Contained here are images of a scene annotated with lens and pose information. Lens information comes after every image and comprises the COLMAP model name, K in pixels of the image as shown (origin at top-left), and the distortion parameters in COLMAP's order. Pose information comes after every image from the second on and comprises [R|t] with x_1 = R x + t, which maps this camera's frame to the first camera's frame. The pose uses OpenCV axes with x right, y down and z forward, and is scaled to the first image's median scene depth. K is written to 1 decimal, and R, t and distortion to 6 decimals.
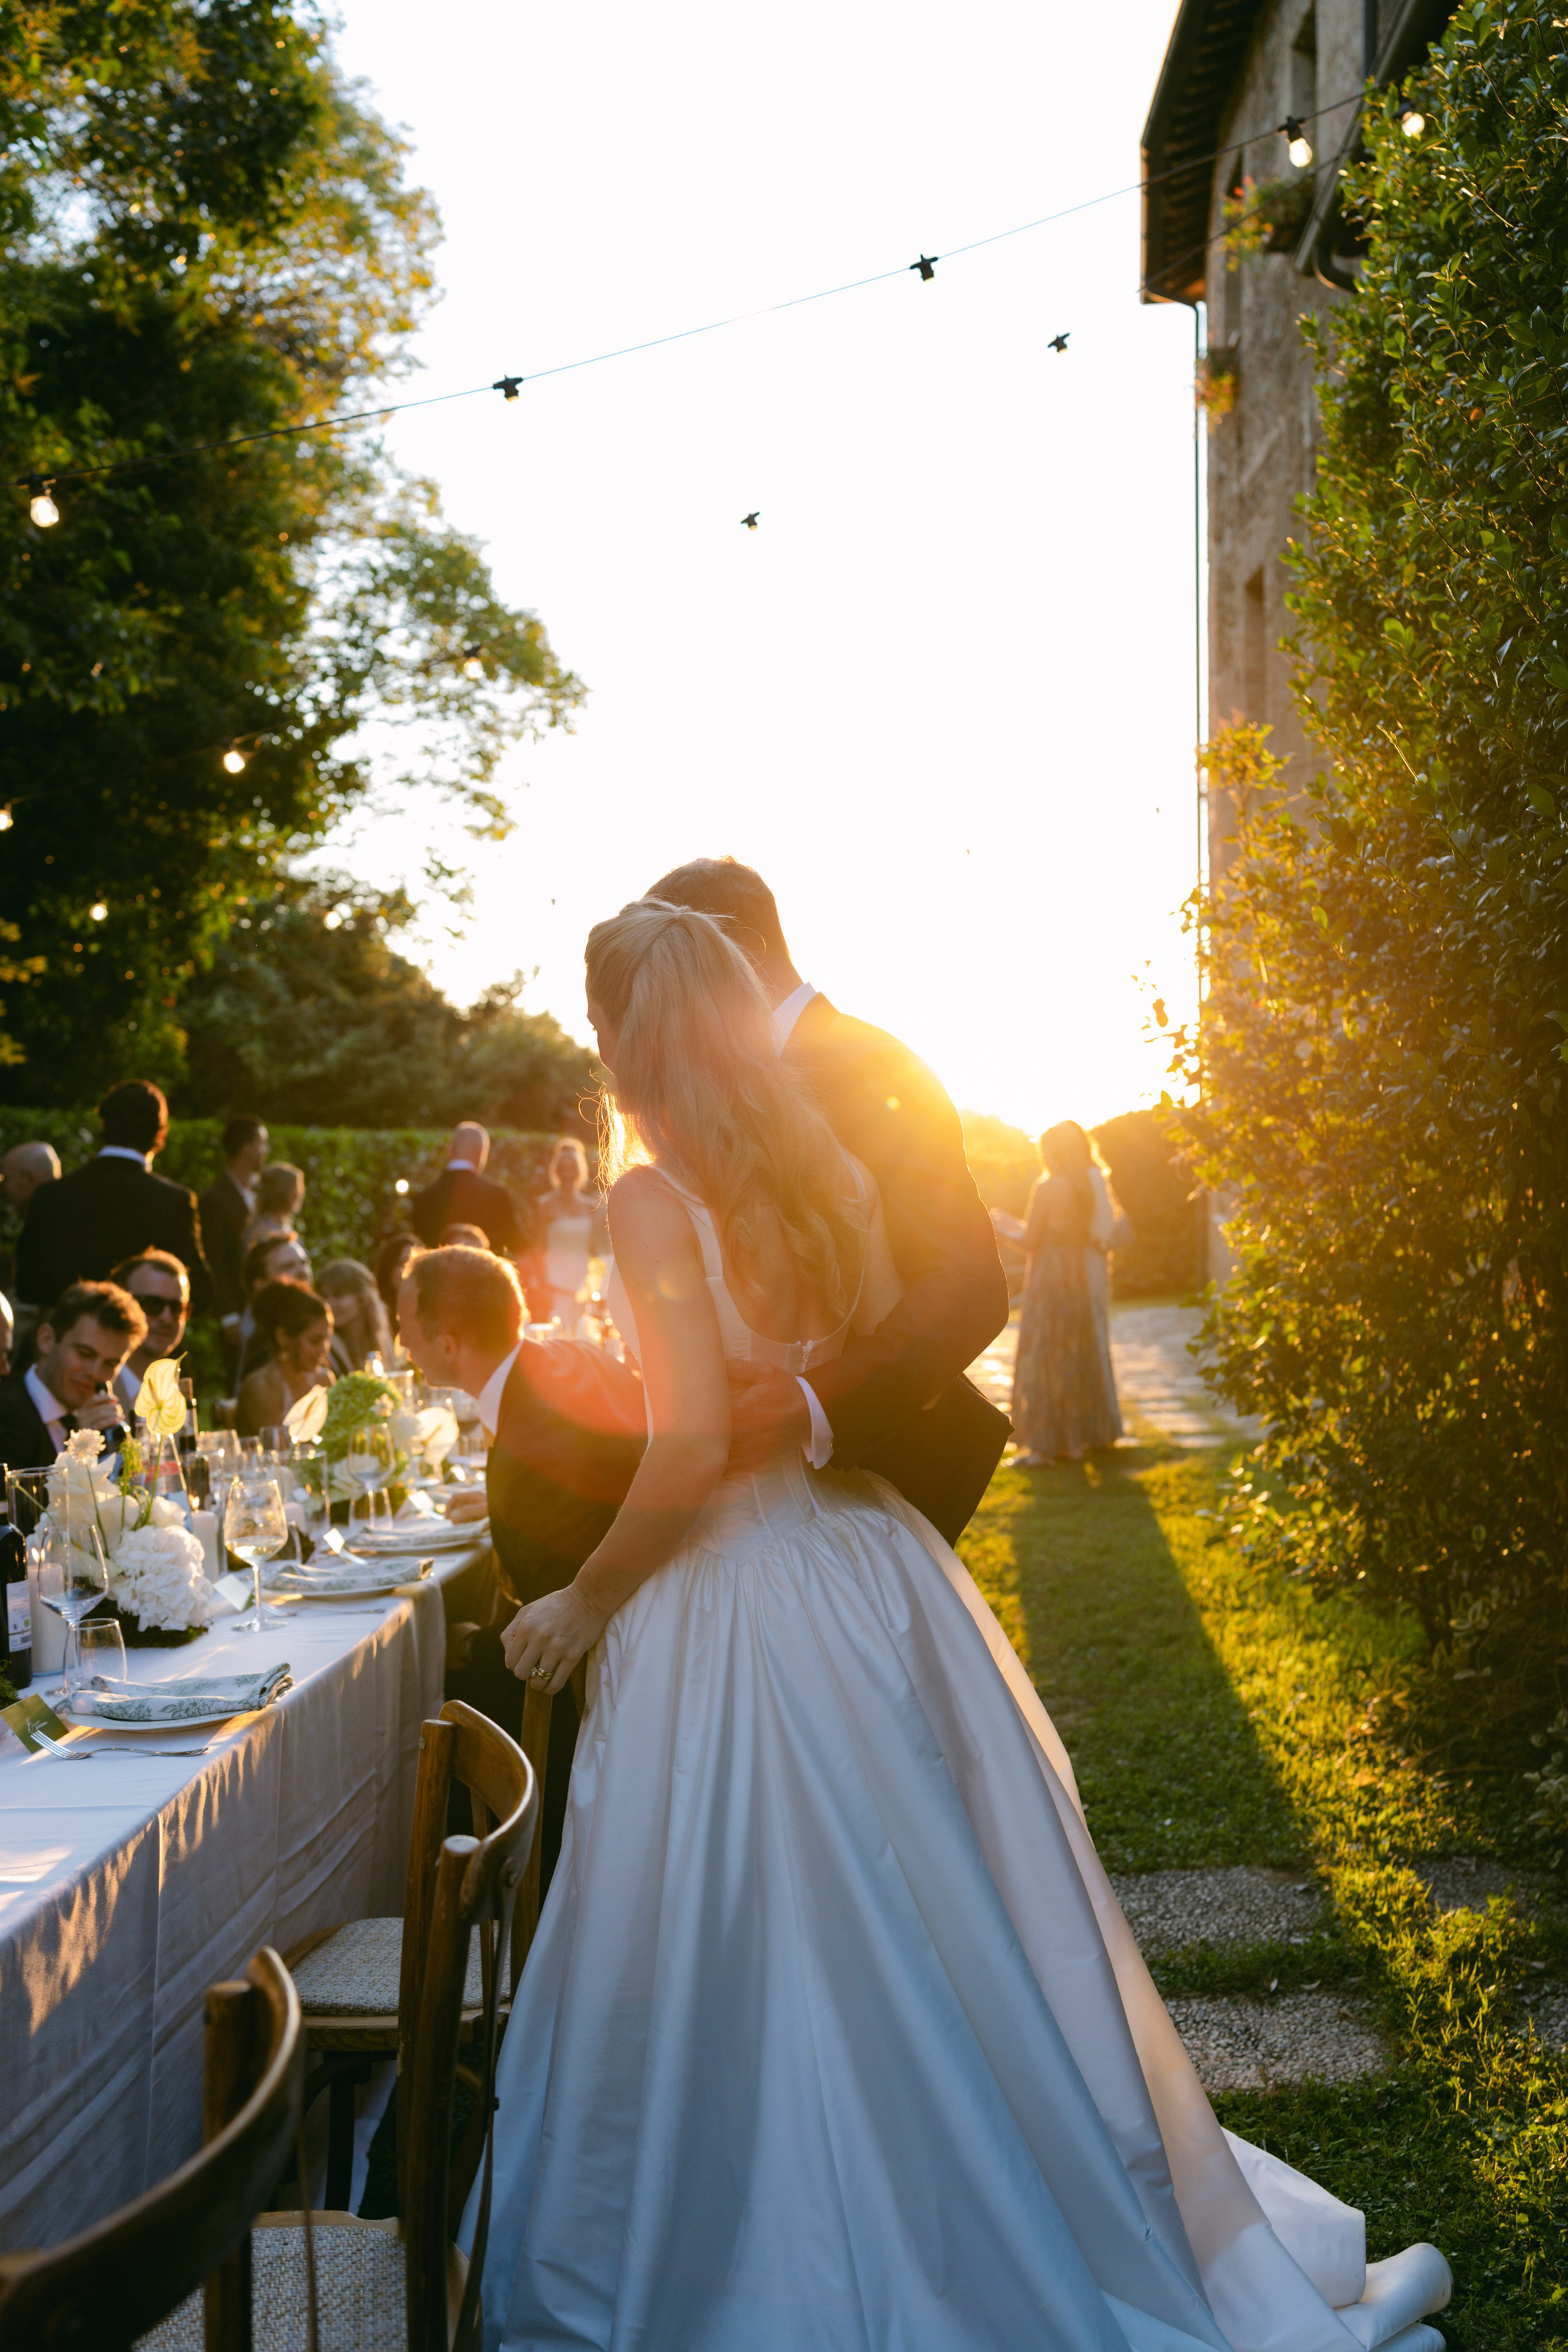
lens RADIAL K [[2218.6, 0, 779.3], [0, 2218.6, 1185.2], [0, 0, 1]] dist [0.004807, -0.022399]
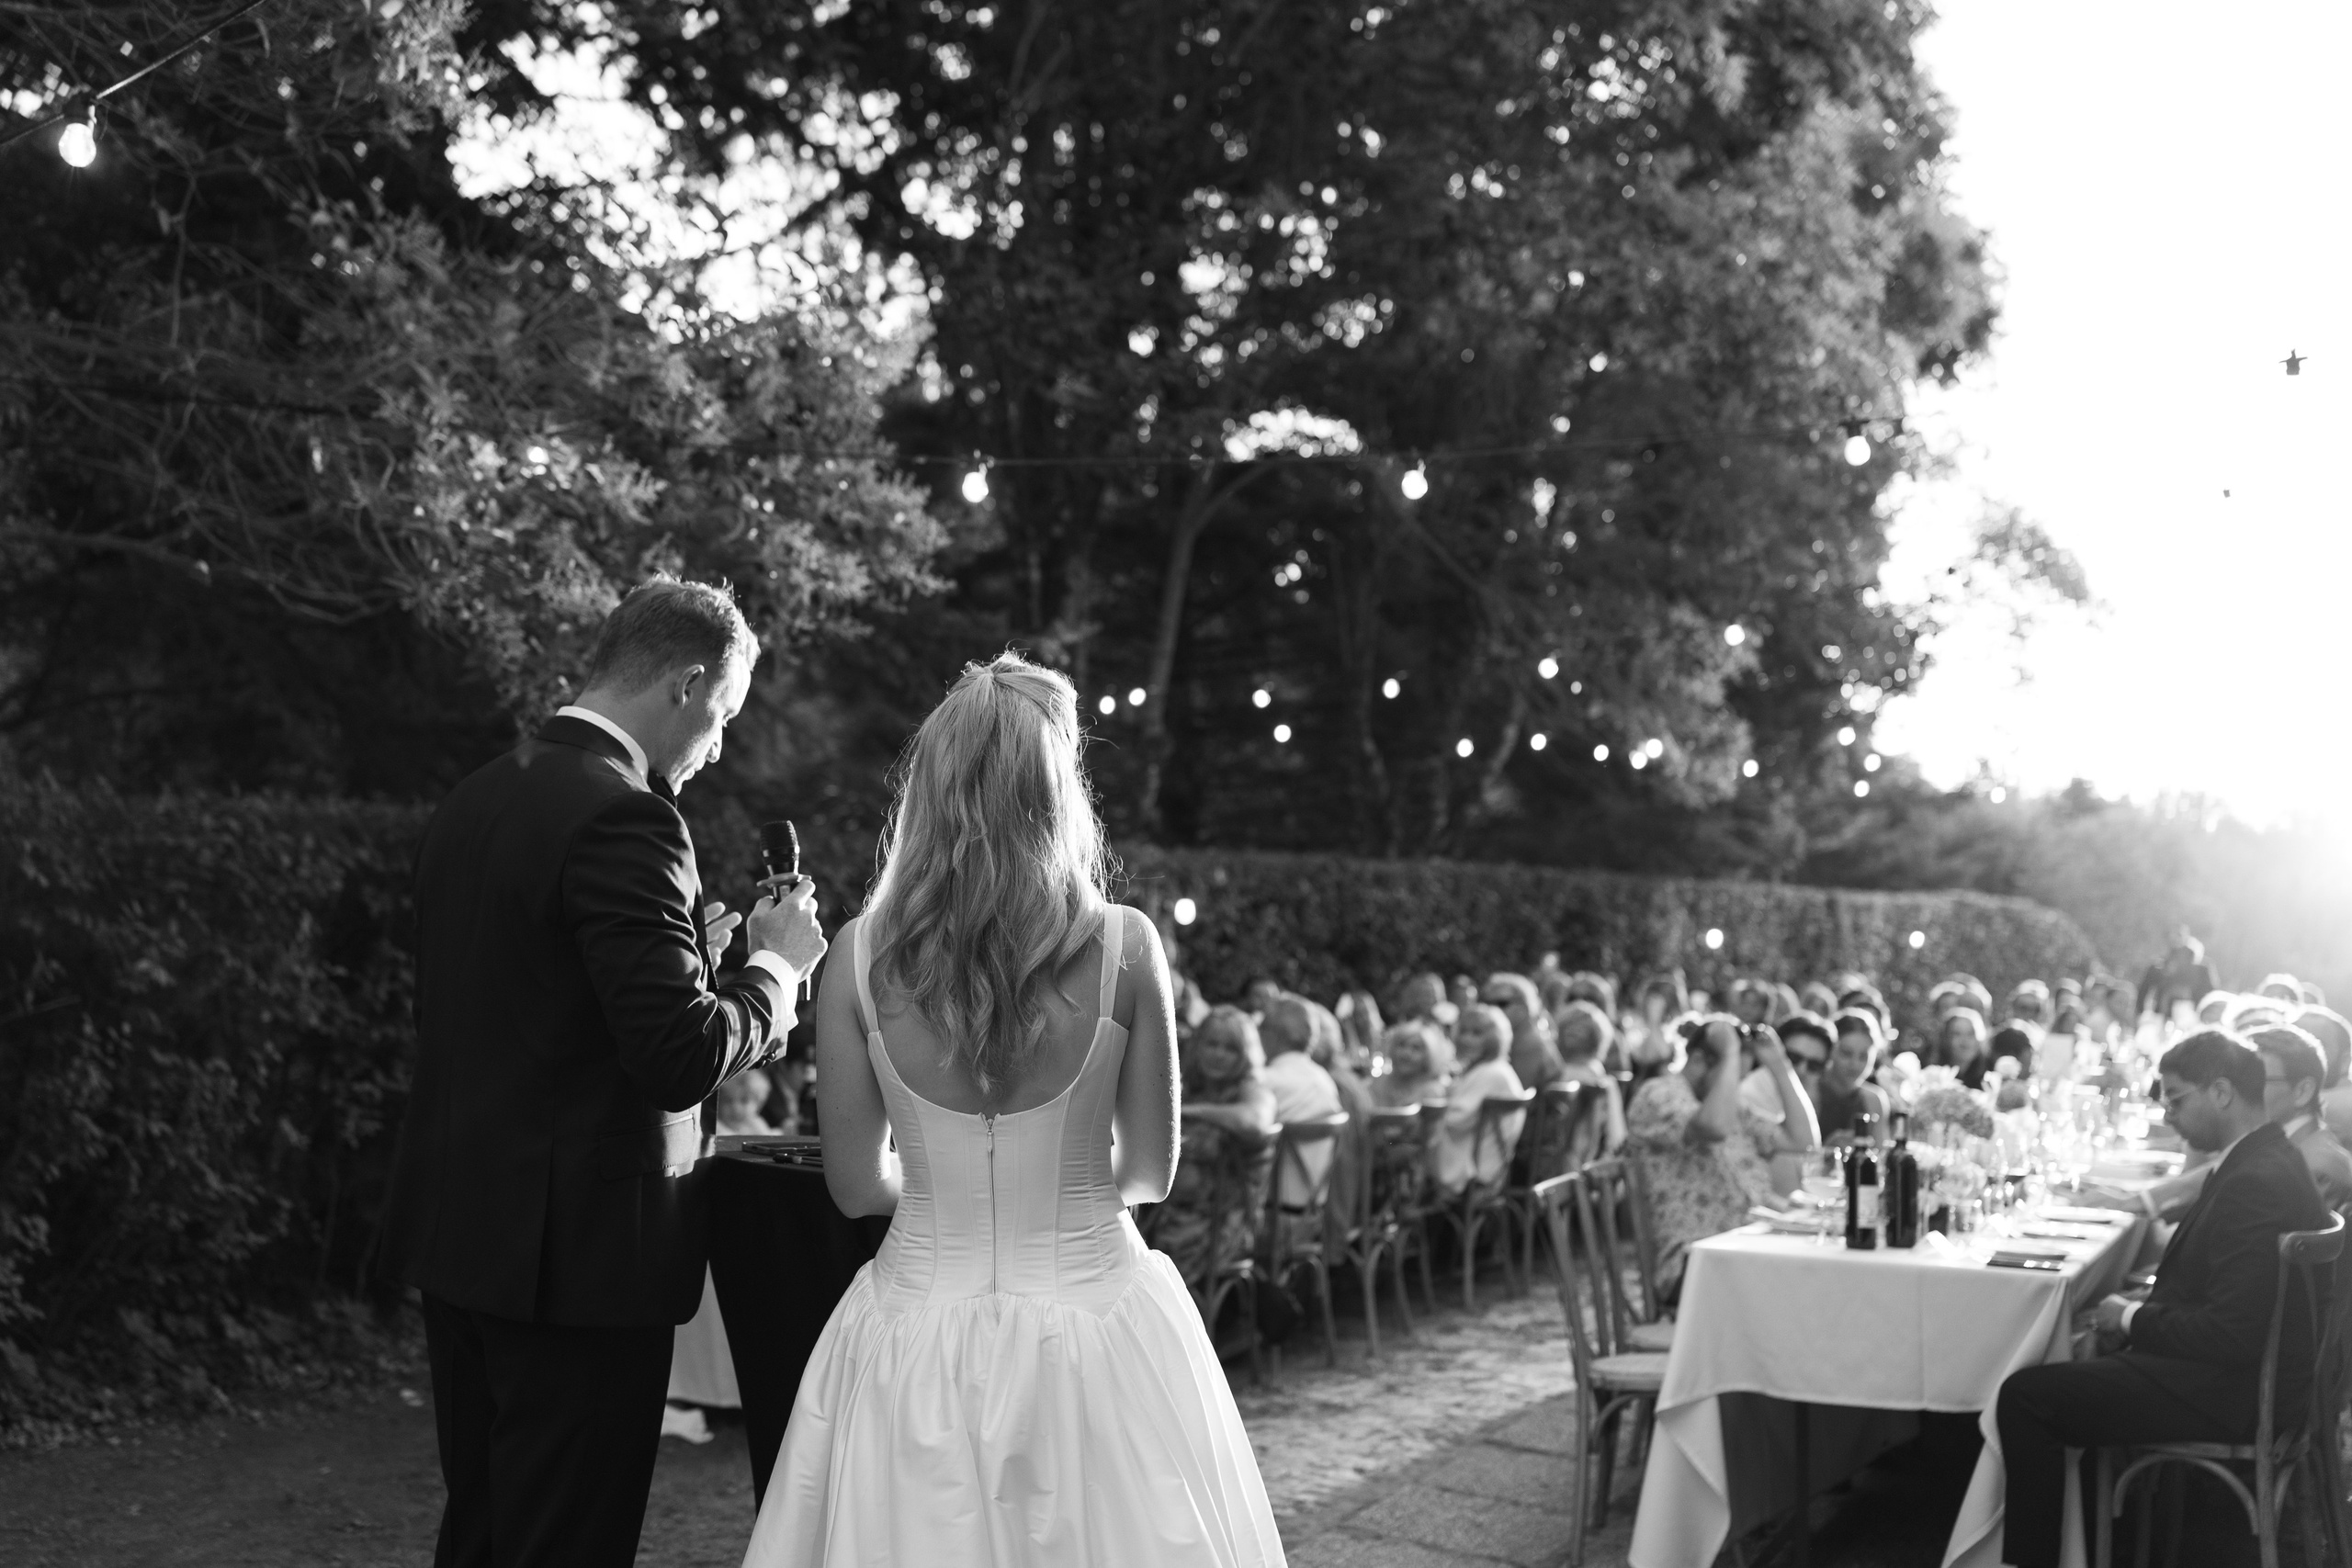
lens RADIAL K [[2225.0, 0, 1176.0], [0, 2225.0, 784.0], [0, 0, 1]] dist [0.003775, -0.010655]
pose [[0.915412, 0.031010, -0.401322, -0.158835], [-0.053555, 0.997547, -0.045080, -0.030130], [0.398939, 0.062760, 0.914827, -1.401977]]
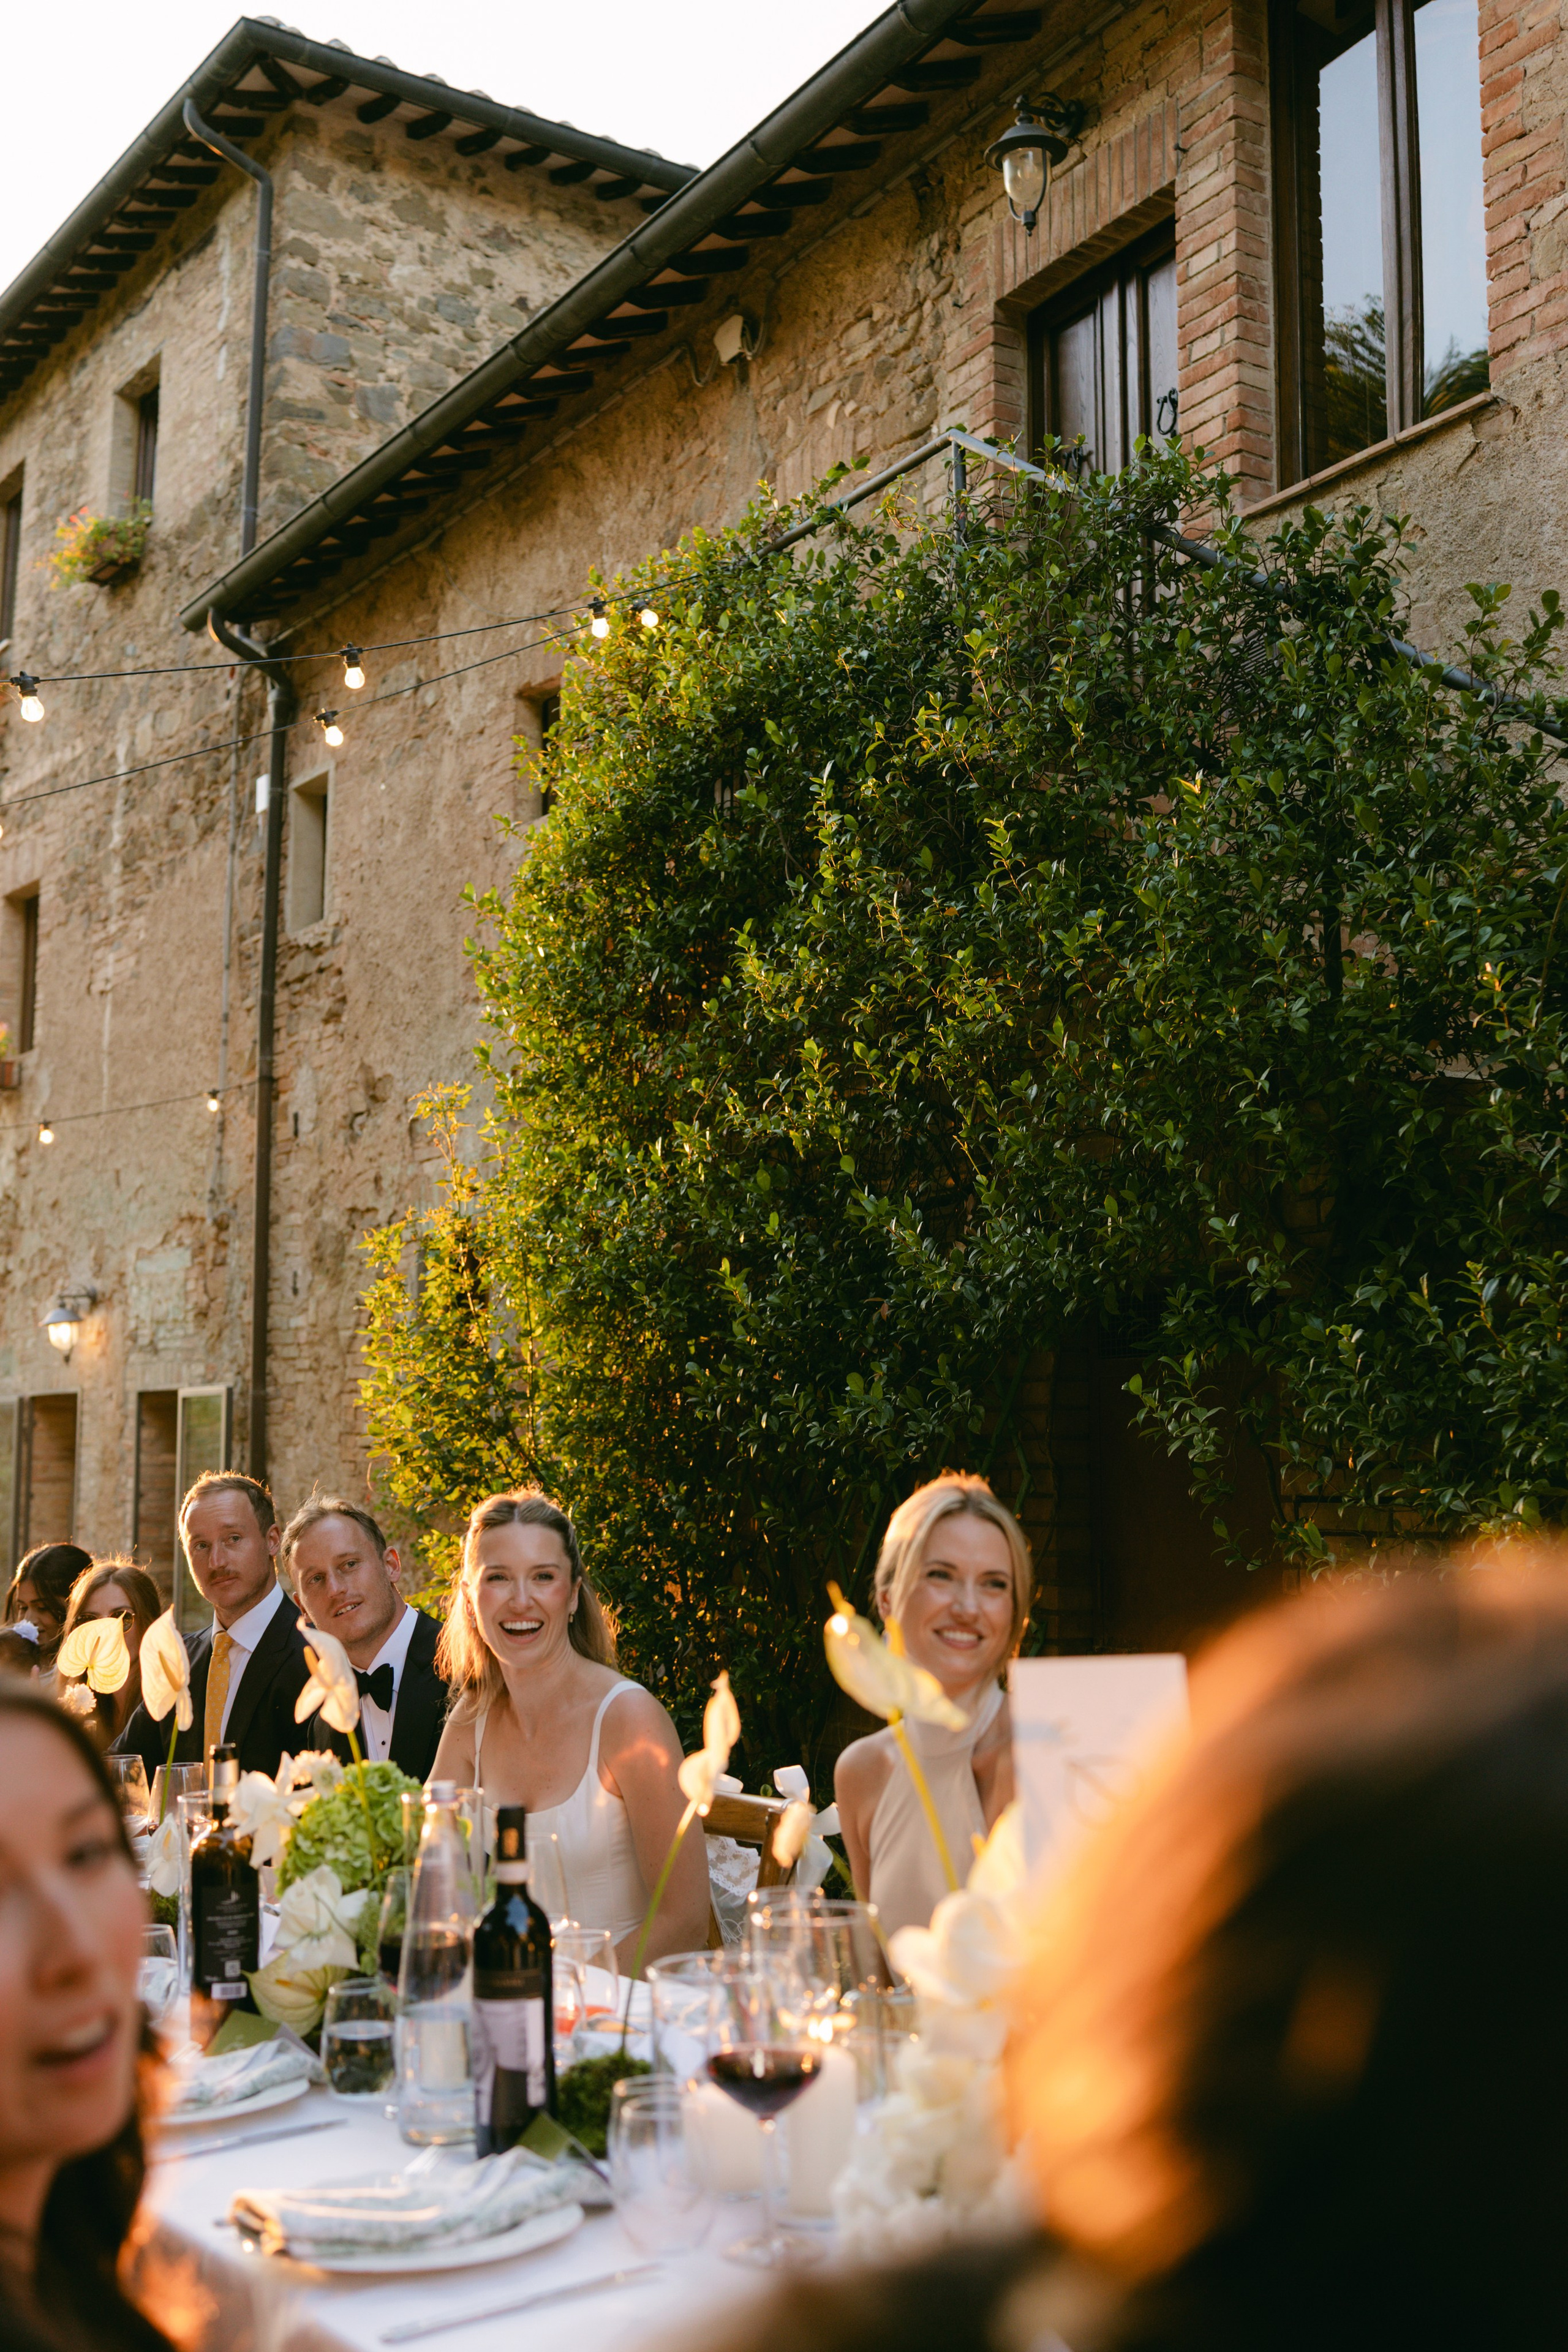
lens RADIAL K [[2464.4, 0, 784.0], [0, 2464.4, 1176.0], [0, 0, 1]] dist [0.002136, -0.005705]
pose [[0.788947, 0.101979, 0.605939, -0.417184], [-0.009210, 0.987984, -0.154284, 0.028464], [-0.614392, 0.116141, 0.780406, -0.063381]]
